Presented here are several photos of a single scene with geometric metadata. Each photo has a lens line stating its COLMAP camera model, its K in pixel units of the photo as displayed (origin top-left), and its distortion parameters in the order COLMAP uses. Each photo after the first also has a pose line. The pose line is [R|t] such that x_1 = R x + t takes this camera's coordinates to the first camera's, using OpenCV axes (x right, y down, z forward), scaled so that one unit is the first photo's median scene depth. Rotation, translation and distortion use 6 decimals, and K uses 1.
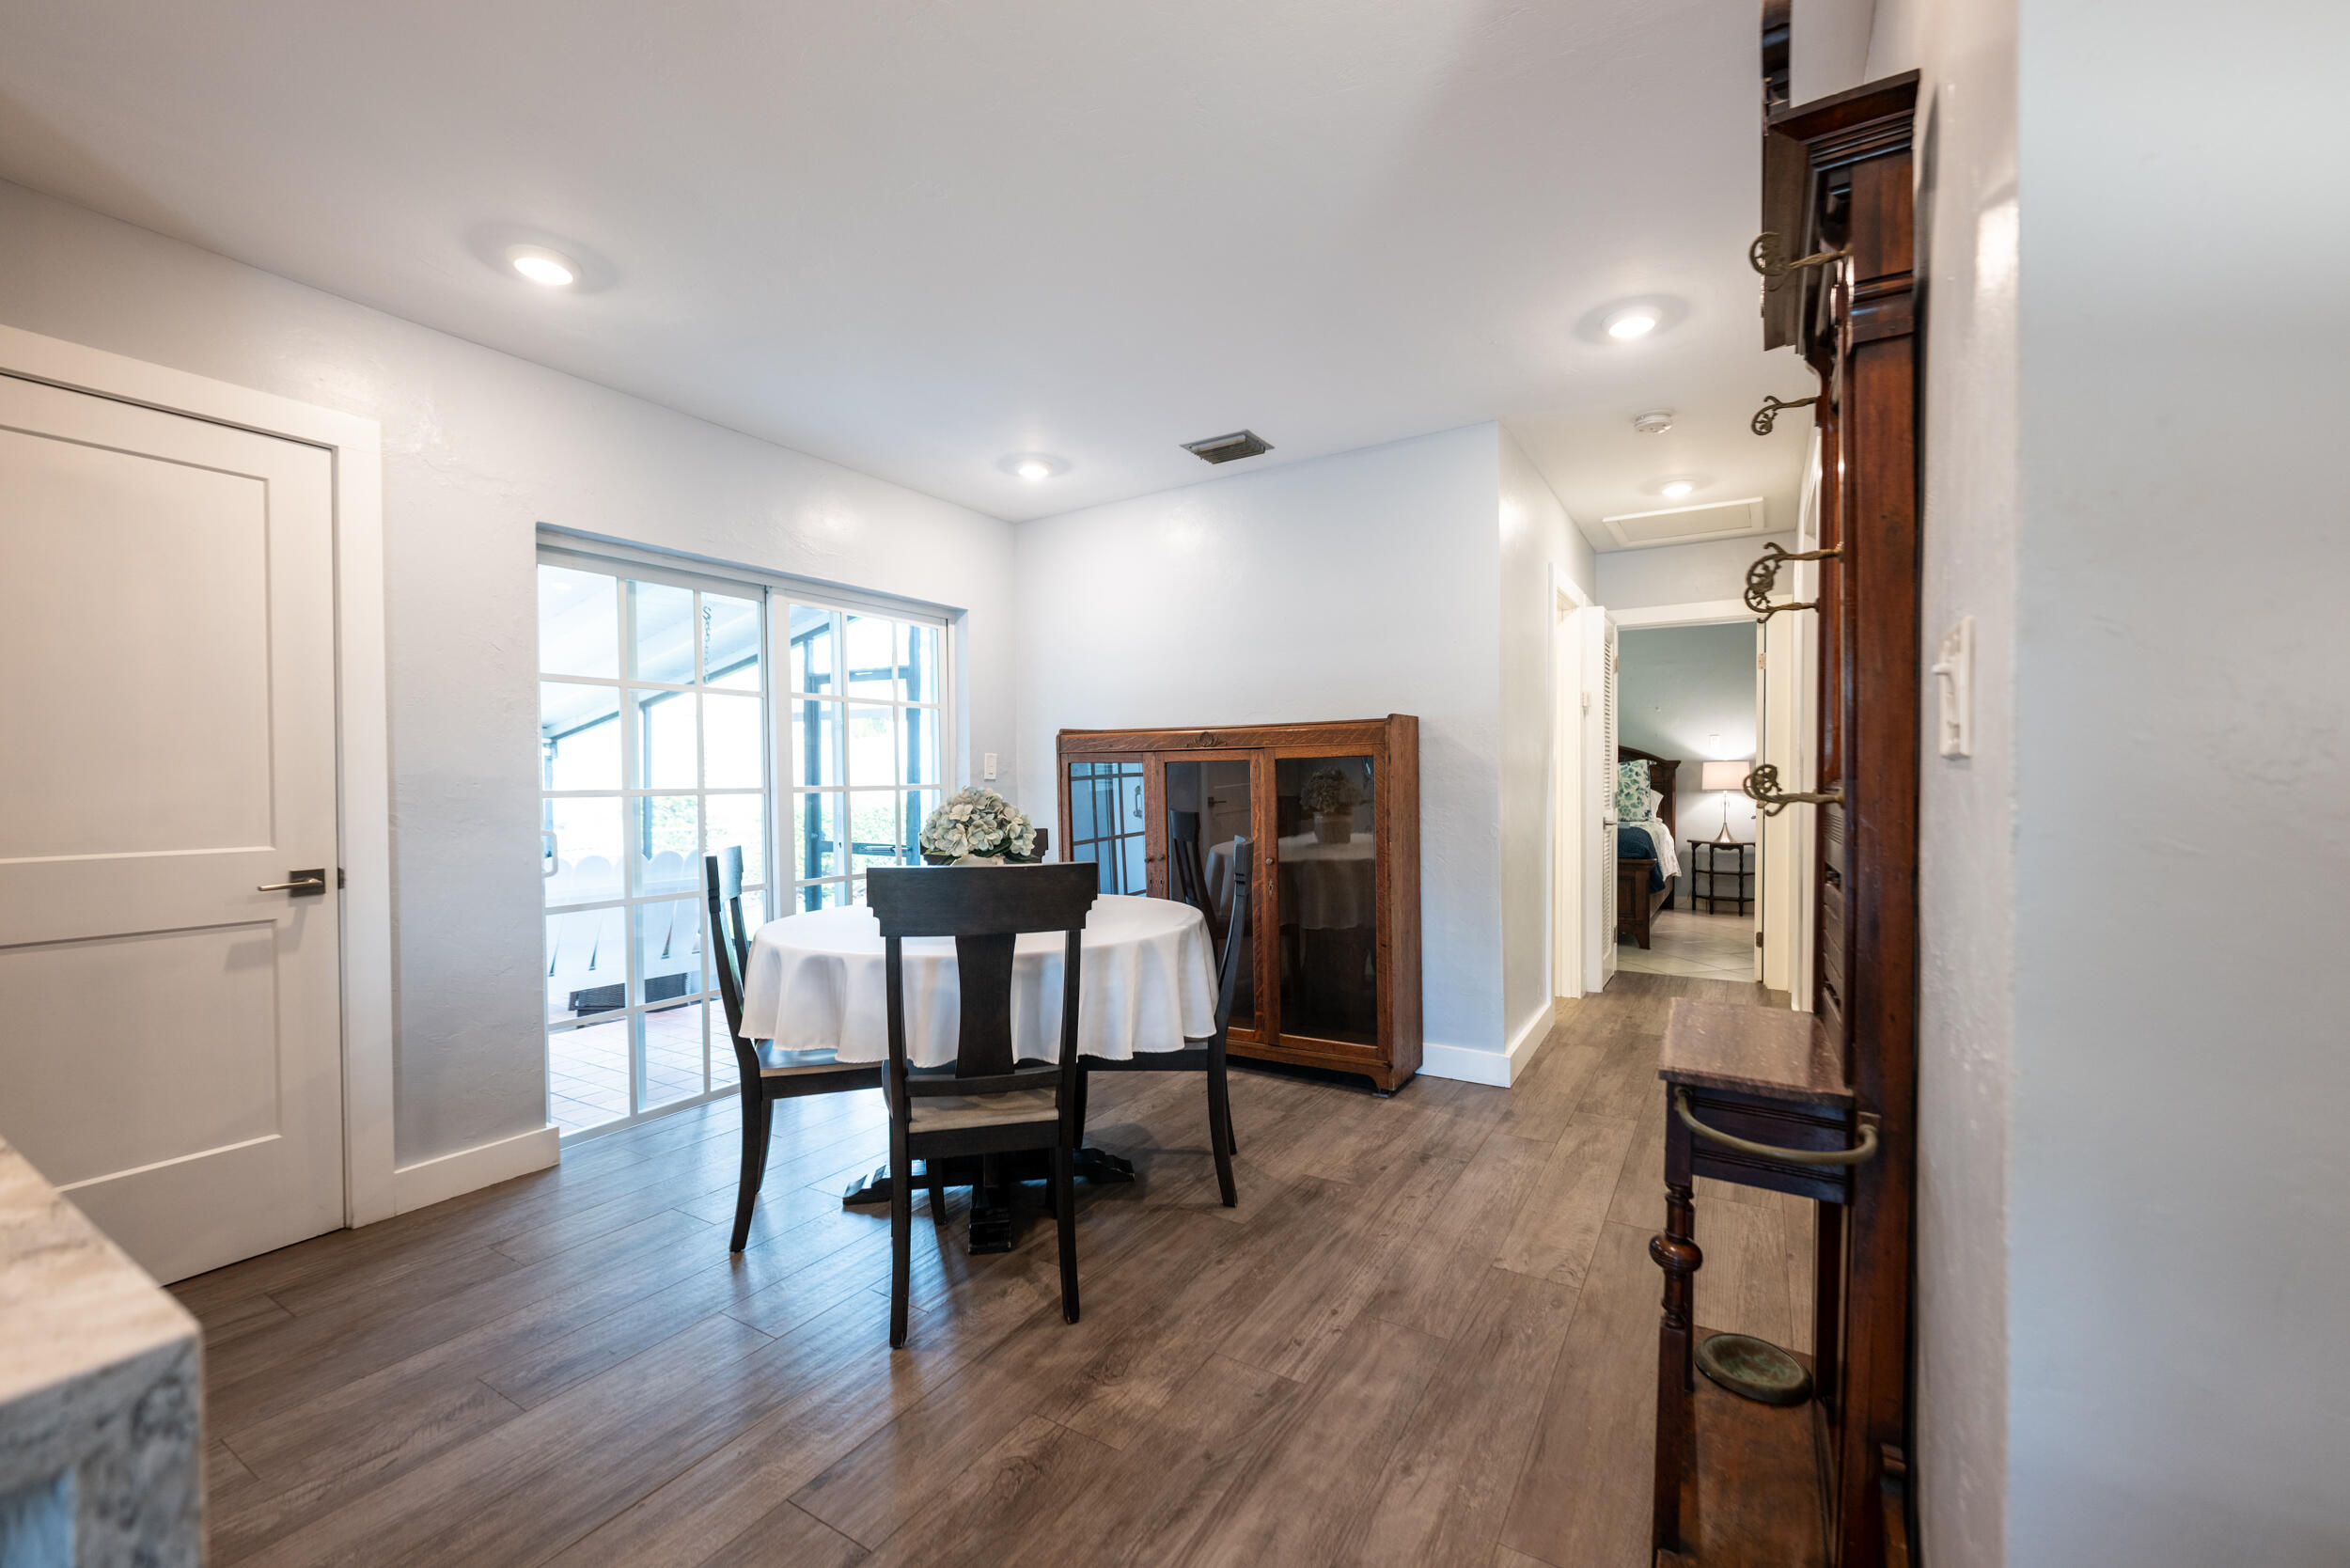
lens RADIAL K [[941.9, 0, 1178.6], [0, 941.9, 784.5], [0, 0, 1]] dist [-0.000384, -0.000017]
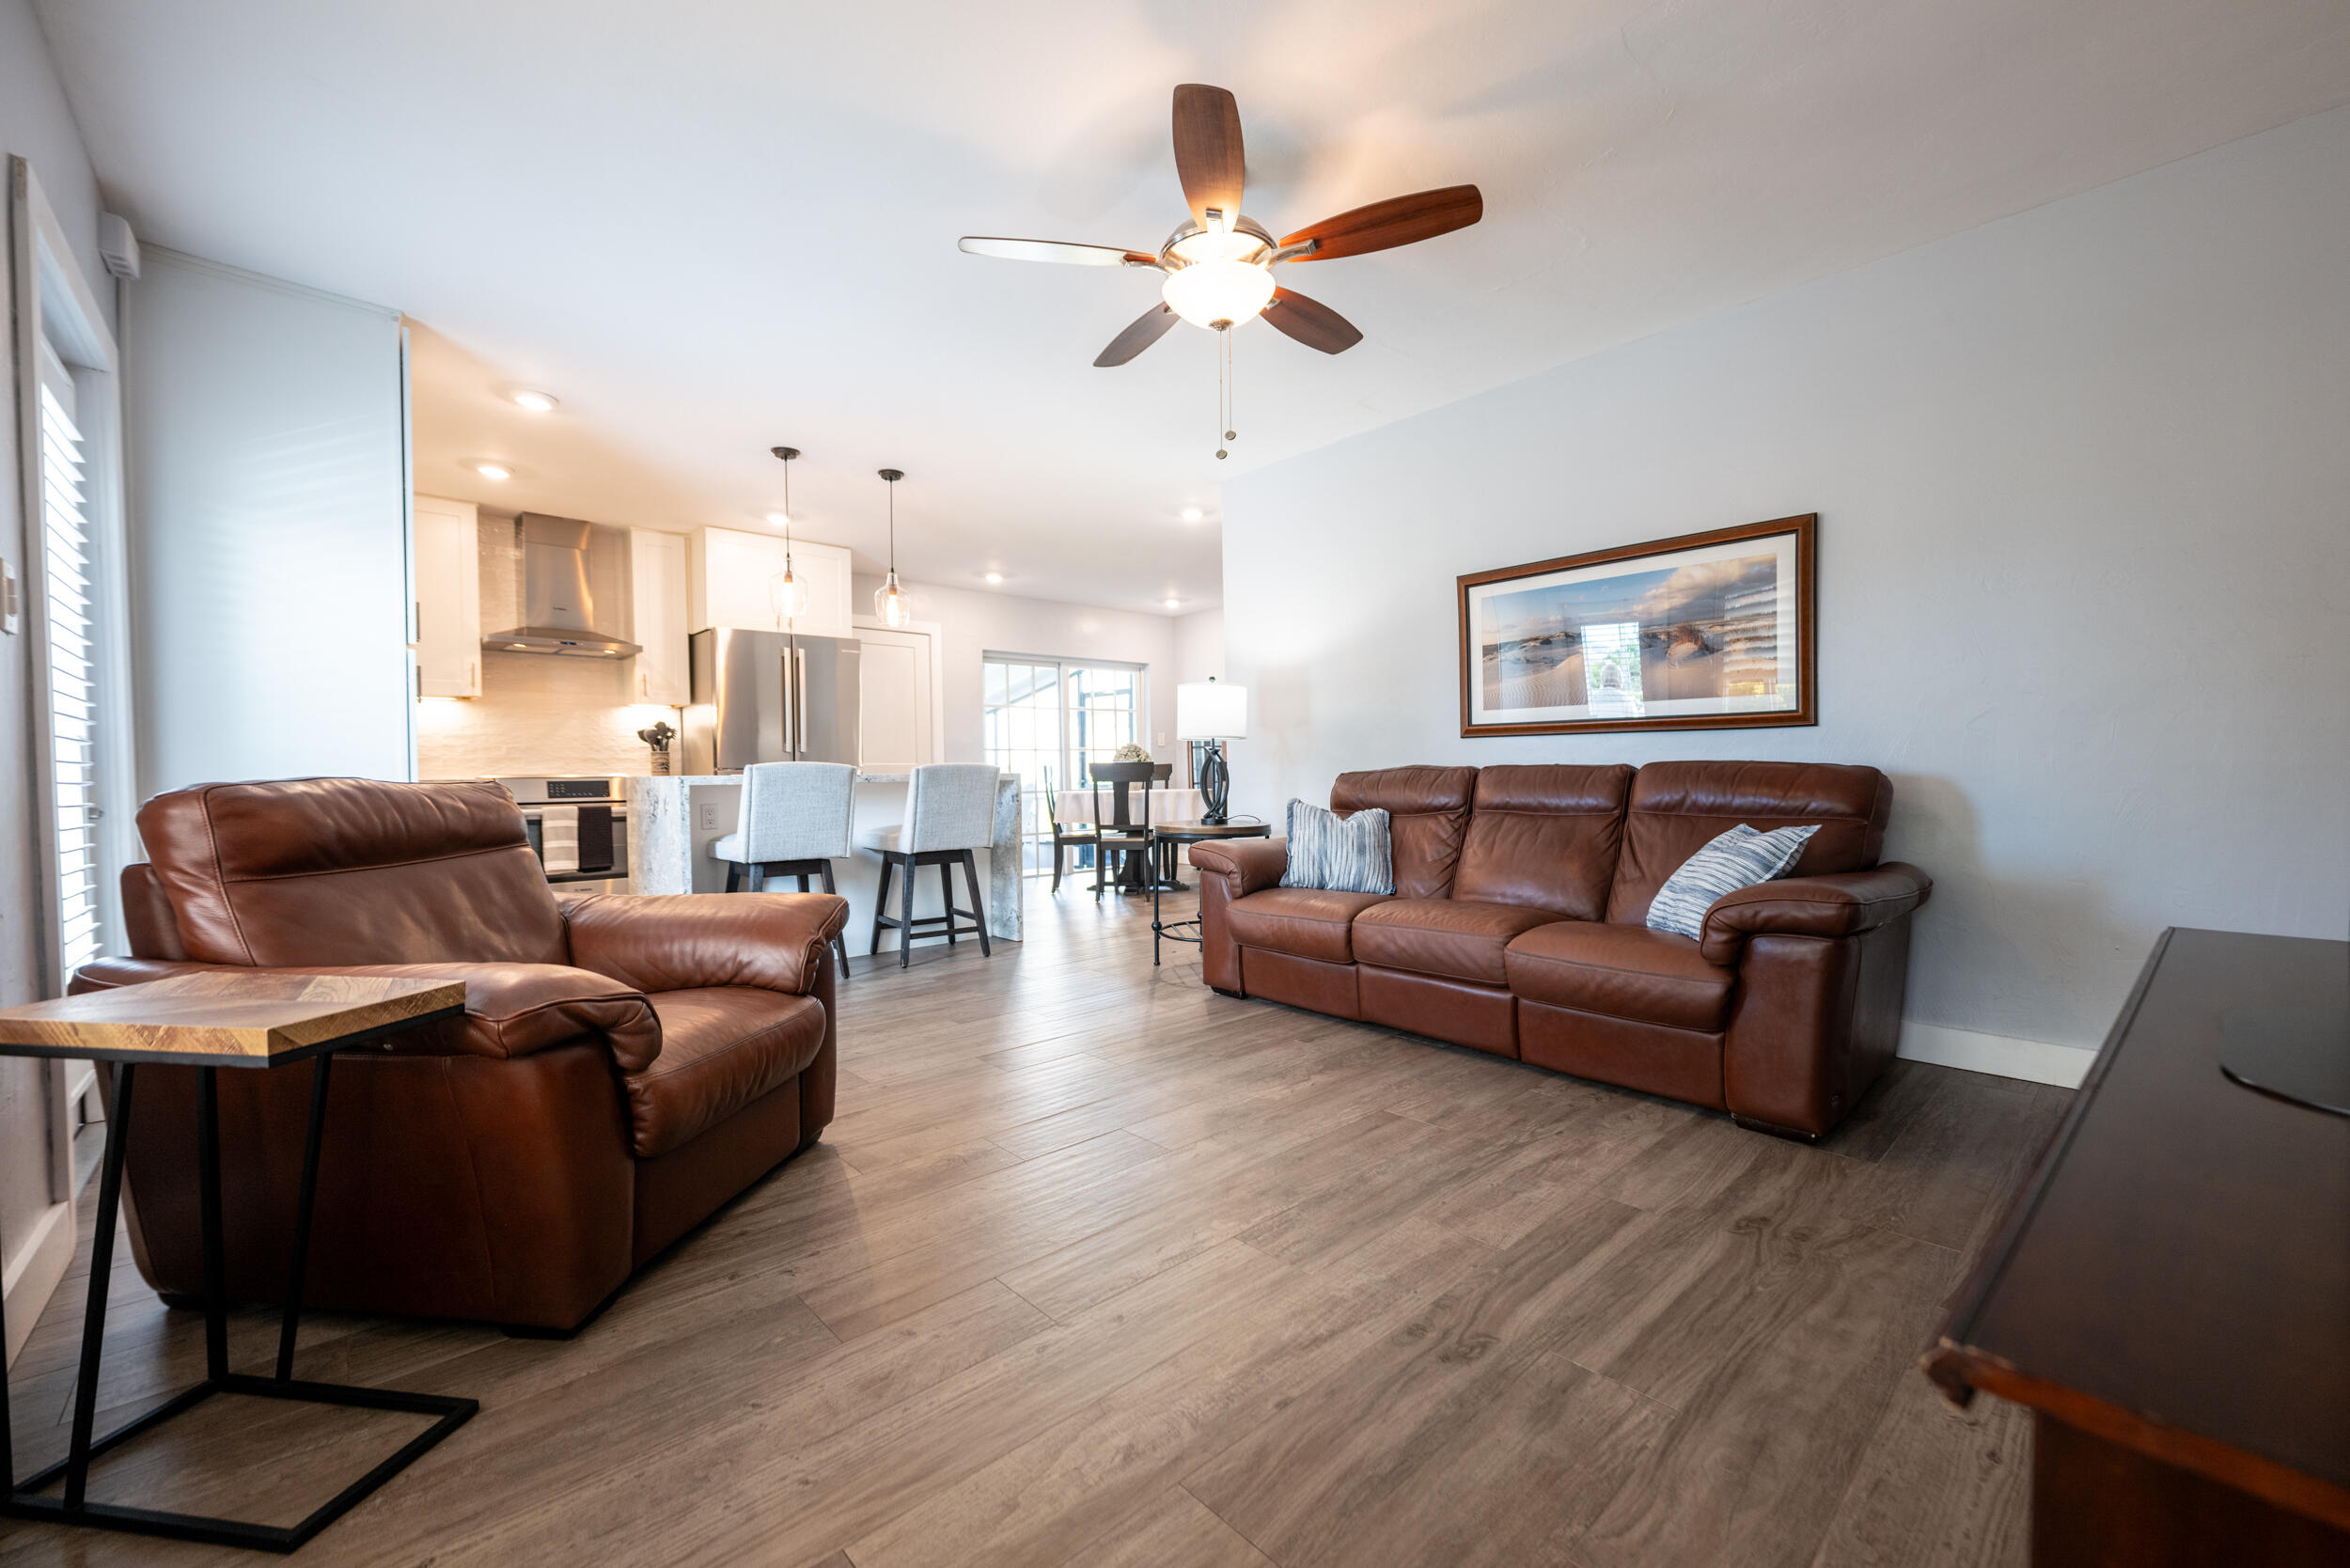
lens RADIAL K [[941.9, 0, 1169.0], [0, 941.9, 785.7], [0, 0, 1]] dist [-0.000384, -0.000017]
pose [[0.957855, -0.001865, -0.287248, 0.630616], [0.003741, 0.999975, 0.005984, 0.106588], [0.287229, -0.006807, 0.957838, -1.485642]]
